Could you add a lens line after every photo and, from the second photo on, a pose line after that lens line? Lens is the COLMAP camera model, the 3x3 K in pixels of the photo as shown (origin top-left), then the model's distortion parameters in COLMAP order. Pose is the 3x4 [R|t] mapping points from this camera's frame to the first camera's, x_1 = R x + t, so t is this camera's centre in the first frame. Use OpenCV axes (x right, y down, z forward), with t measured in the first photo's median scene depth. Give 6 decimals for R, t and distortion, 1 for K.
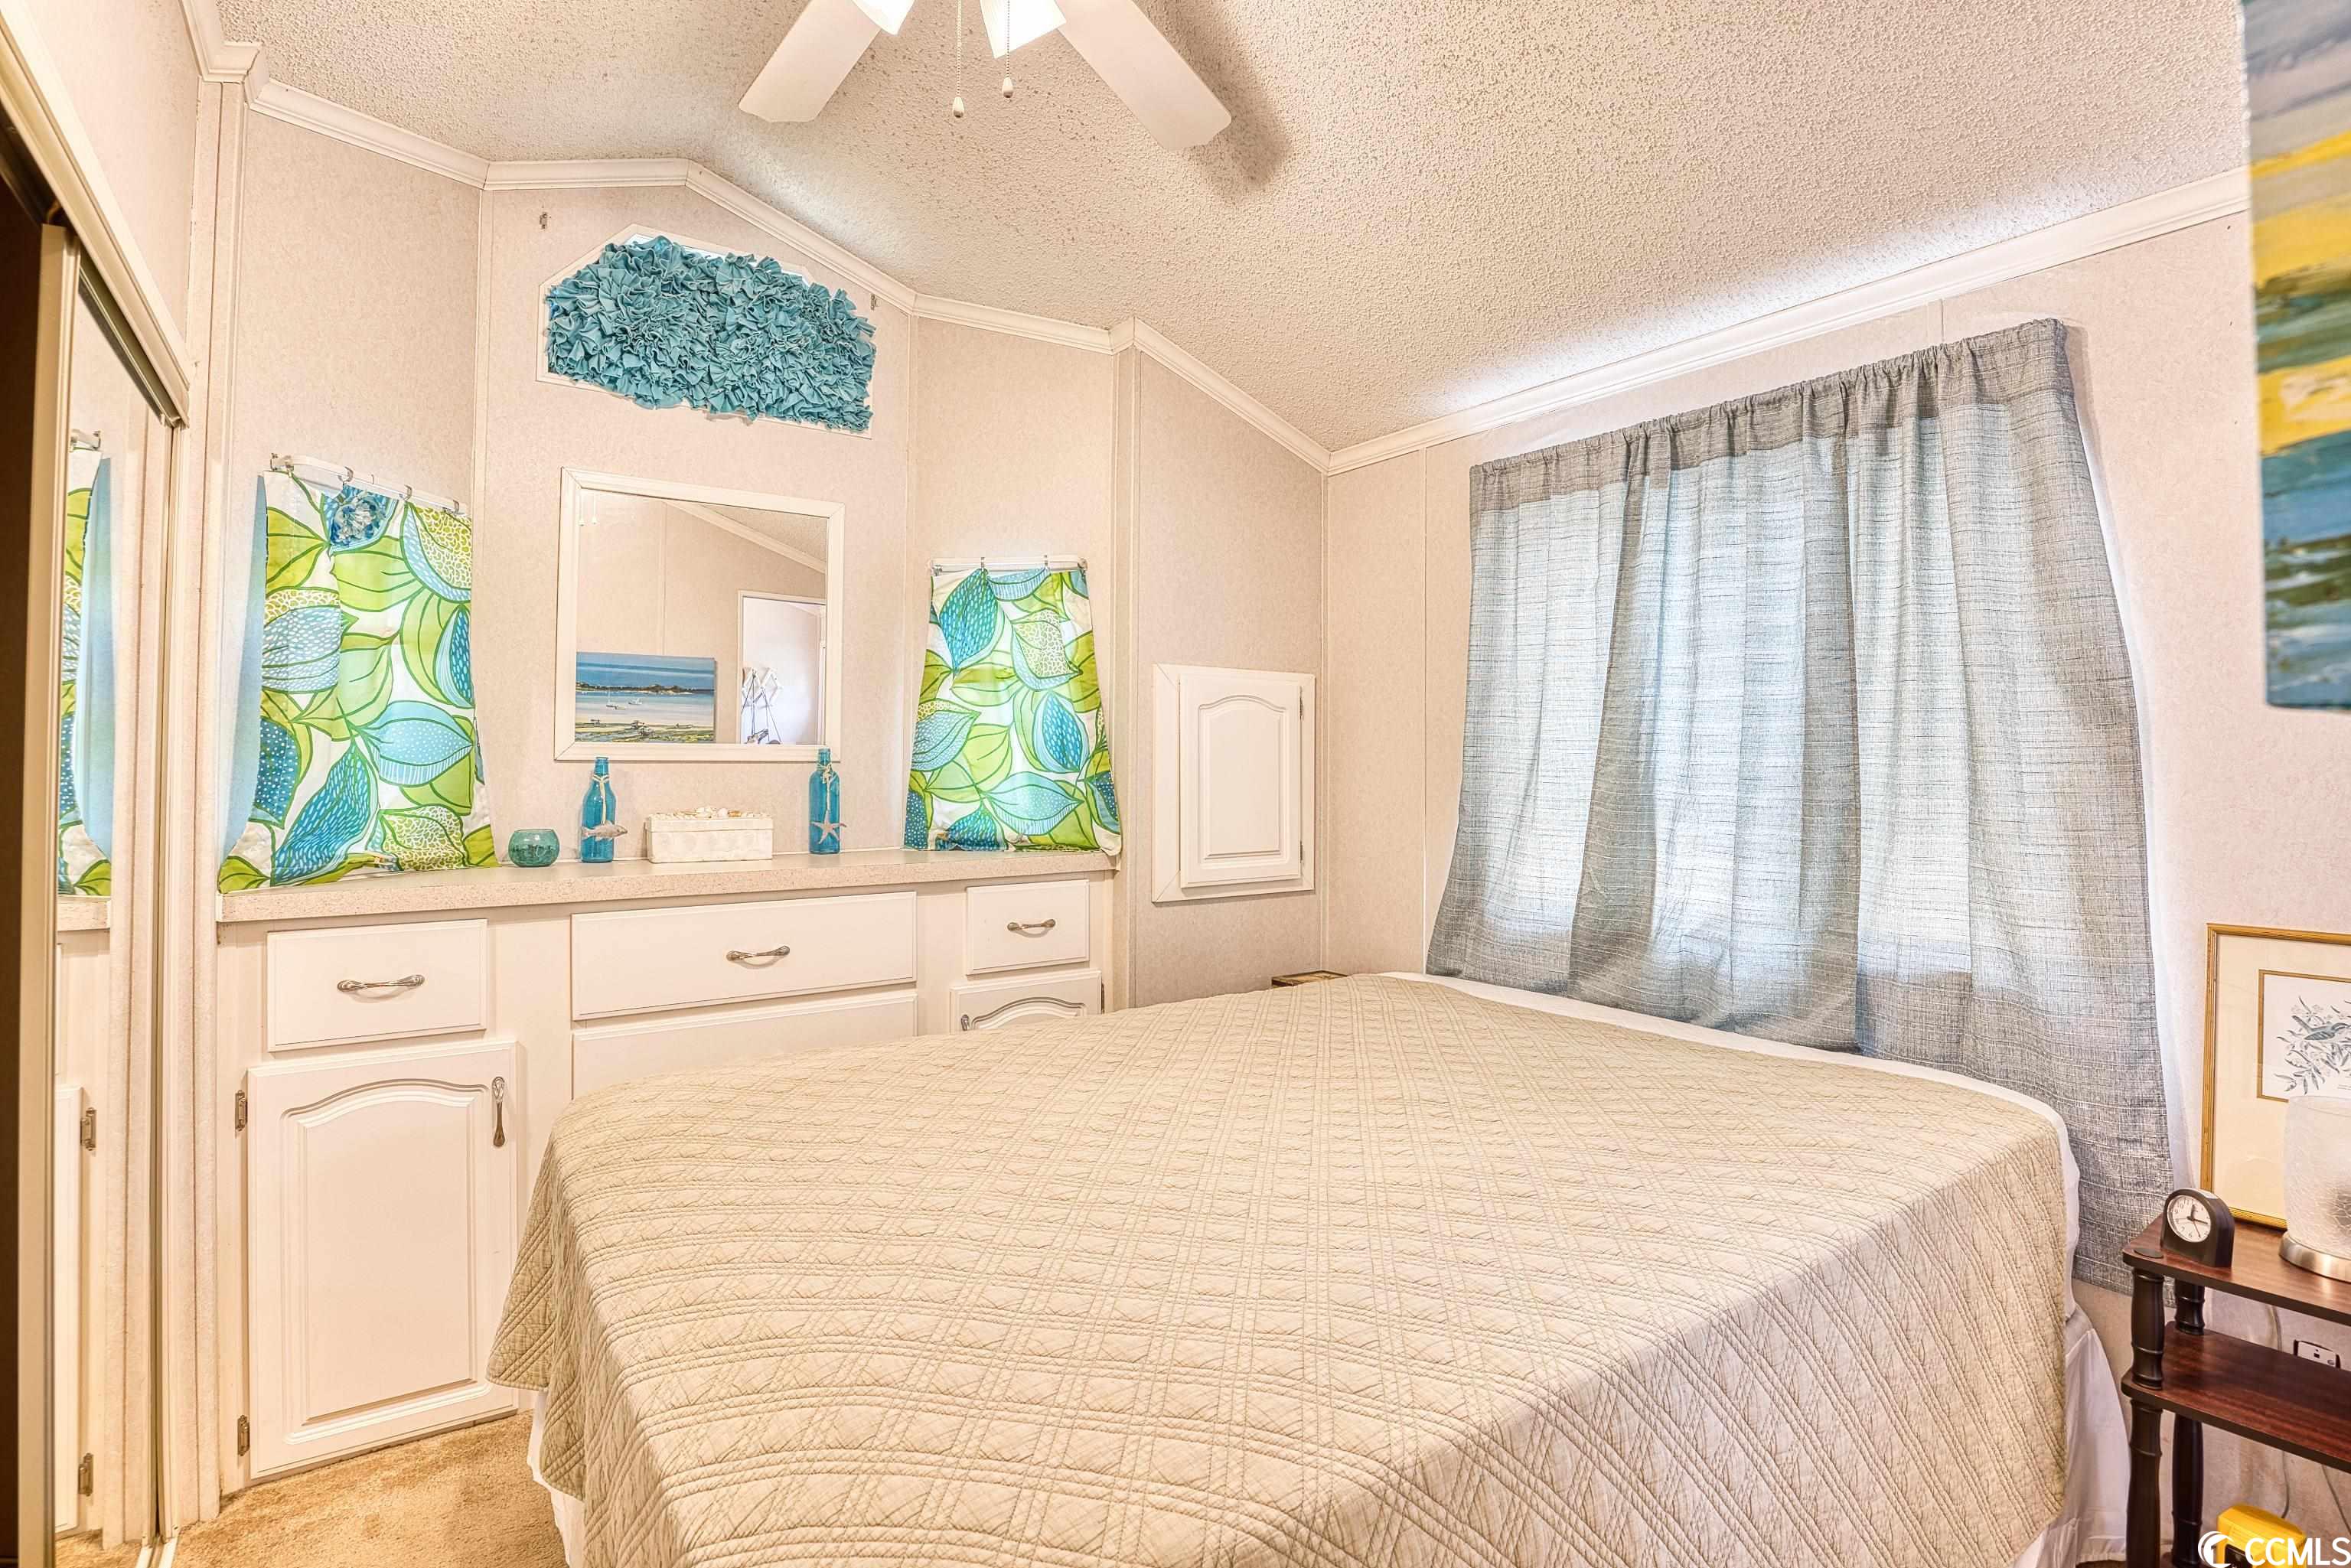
lens RADIAL K [[1135.1, 0, 1176.1], [0, 1135.1, 757.4], [0, 0, 1]] dist [-0.058831, 0.017643]
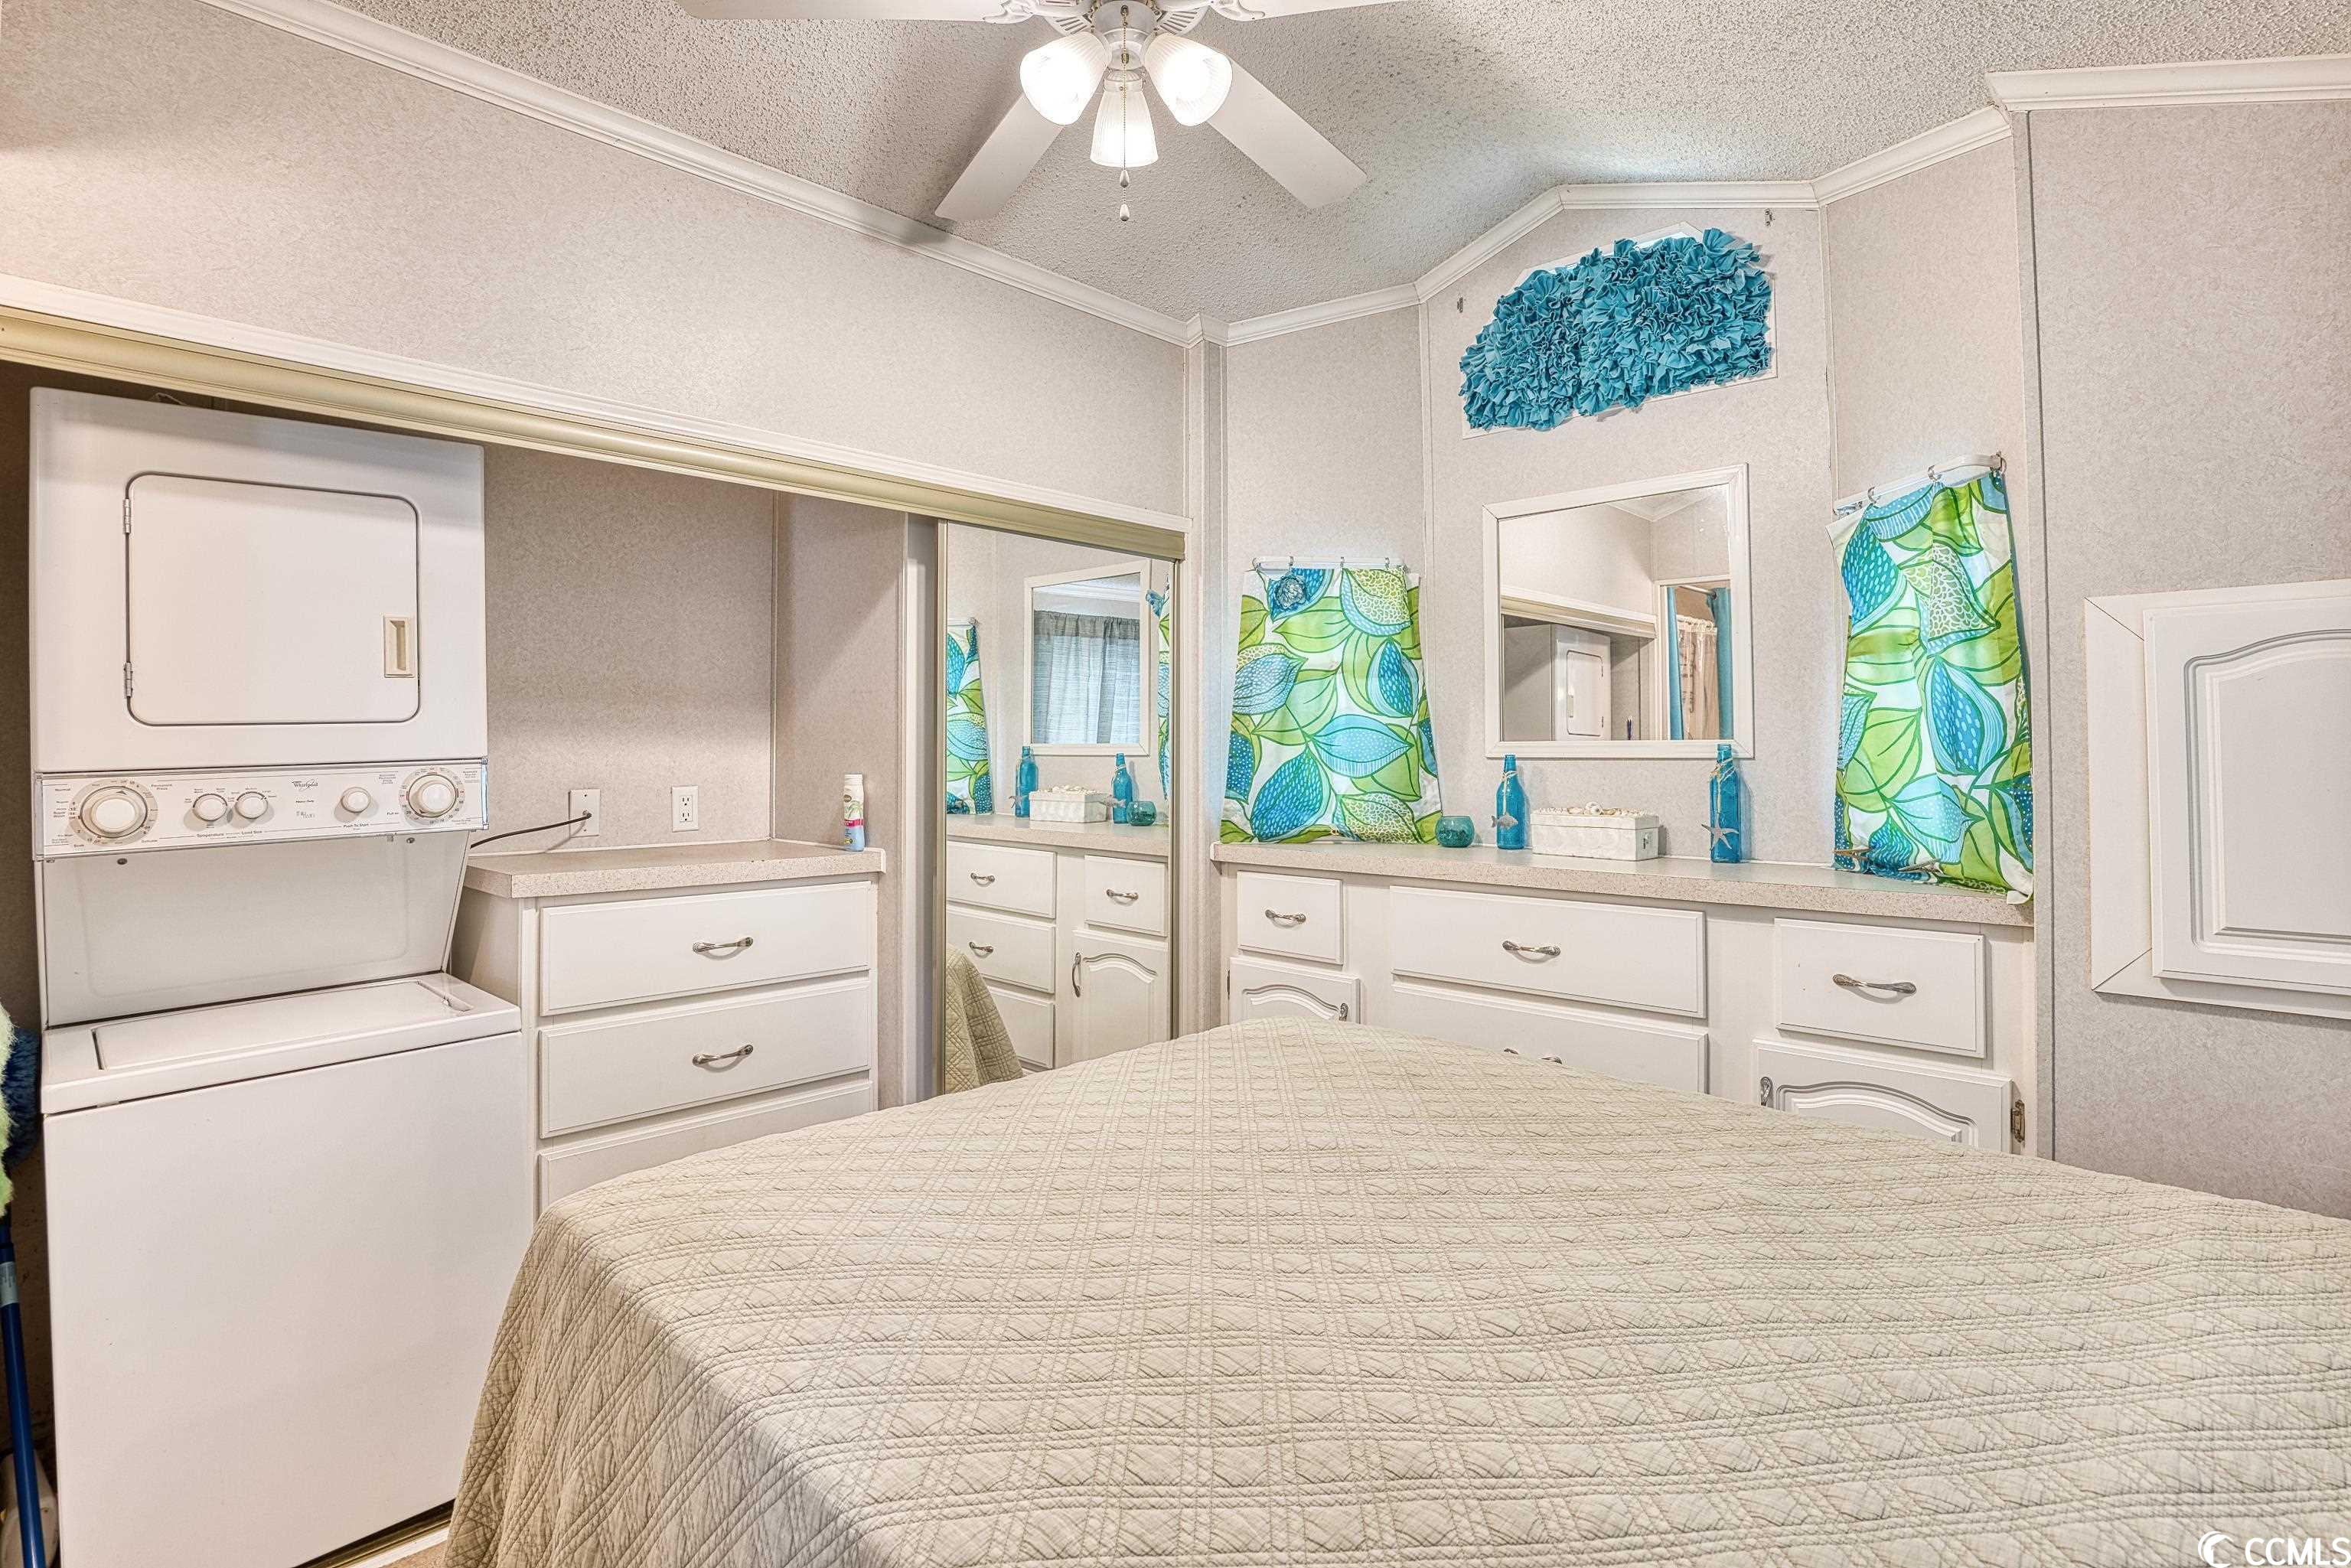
lens RADIAL K [[1128.6, 0, 1176.6], [0, 1128.6, 729.9], [0, 0, 1]] dist [-0.062420, 0.018083]
pose [[0.173440, -0.022475, -0.984588, 0.471392], [0.008700, 0.999736, -0.021289, -0.003736], [0.984806, -0.004873, 0.173589, 0.417233]]
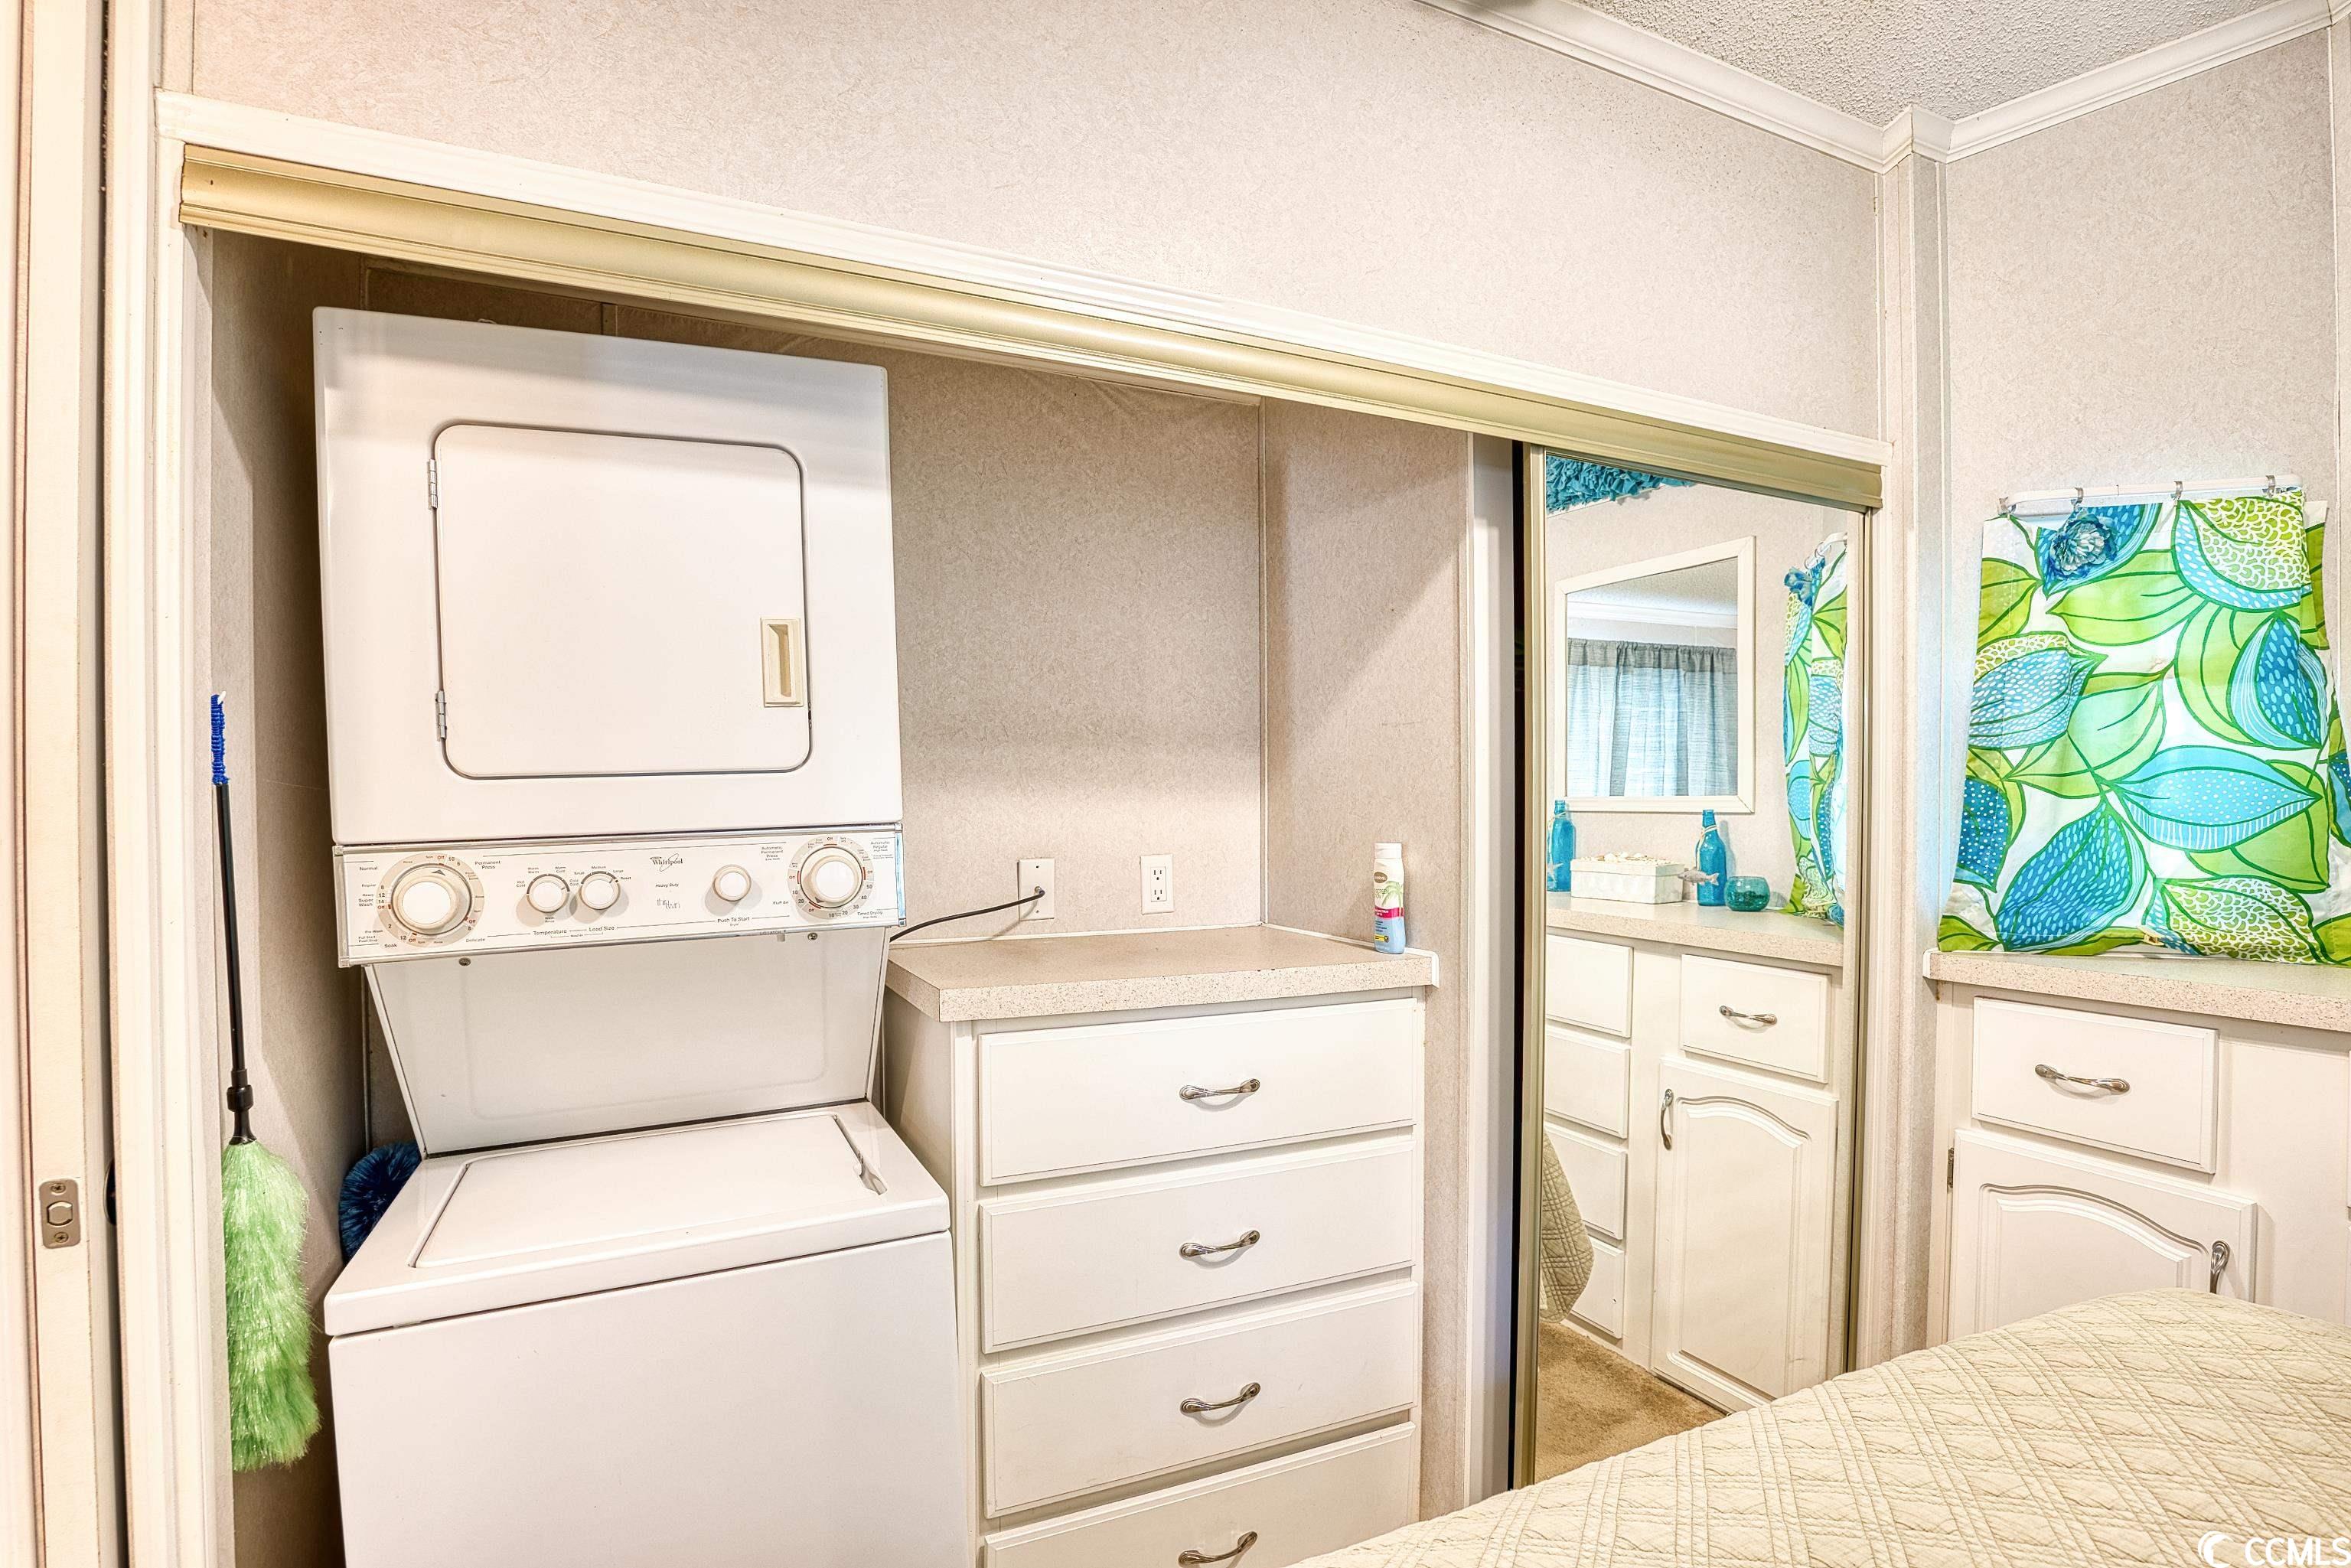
lens RADIAL K [[1148.1, 0, 1221.9], [0, 1148.1, 830.4], [0, 0, 1]] dist [-0.016058, -0.000103]
pose [[-0.158090, 0.018334, -0.987255, 0.180104], [0.010506, 0.999802, 0.016884, -0.008245], [0.987369, -0.007703, -0.158251, 0.325739]]
